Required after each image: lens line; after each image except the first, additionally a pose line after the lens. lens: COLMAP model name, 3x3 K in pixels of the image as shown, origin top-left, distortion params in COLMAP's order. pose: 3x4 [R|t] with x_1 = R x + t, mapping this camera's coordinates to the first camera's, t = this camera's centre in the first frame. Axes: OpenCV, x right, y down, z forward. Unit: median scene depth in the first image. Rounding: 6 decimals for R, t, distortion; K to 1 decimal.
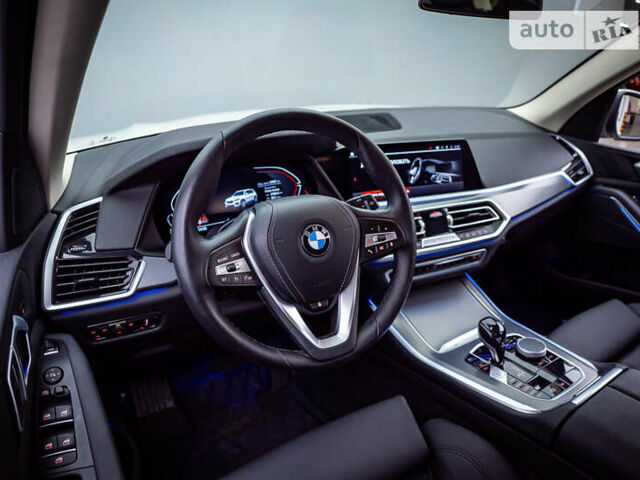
lens RADIAL K [[426.2, 0, 320.0], [0, 426.2, 240.0], [0, 0, 1]] dist [-0.162181, 0.059304]
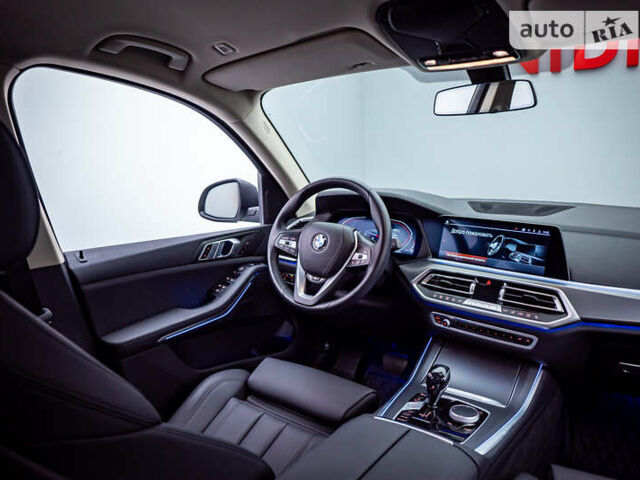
lens RADIAL K [[426.2, 0, 320.0], [0, 426.2, 240.0], [0, 0, 1]] dist [-0.162181, 0.059304]
pose [[0.405729, 0.161469, -0.899618, 1.036704], [-0.360935, 0.932579, 0.004602, -0.010878], [0.839708, 0.322836, 0.436654, 0.104754]]
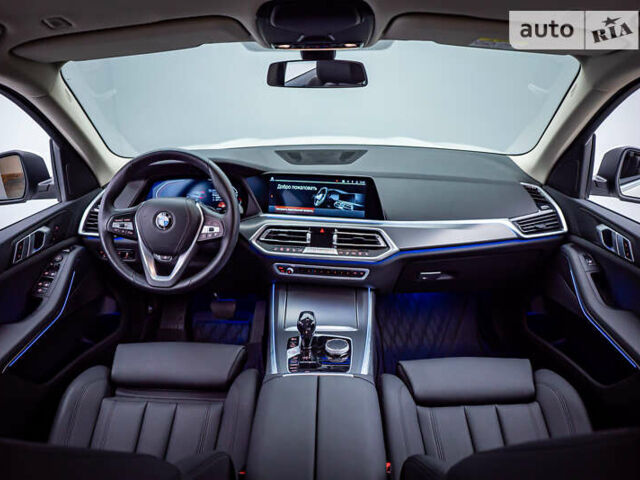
lens RADIAL K [[426.2, 0, 320.0], [0, 426.2, 240.0], [0, 0, 1]] dist [-0.162181, 0.059304]
pose [[0.857689, 0.193160, -0.476506, 0.877945], [-0.208754, 0.977751, 0.020602, -0.058759], [0.469884, 0.081802, 0.878930, -0.153801]]
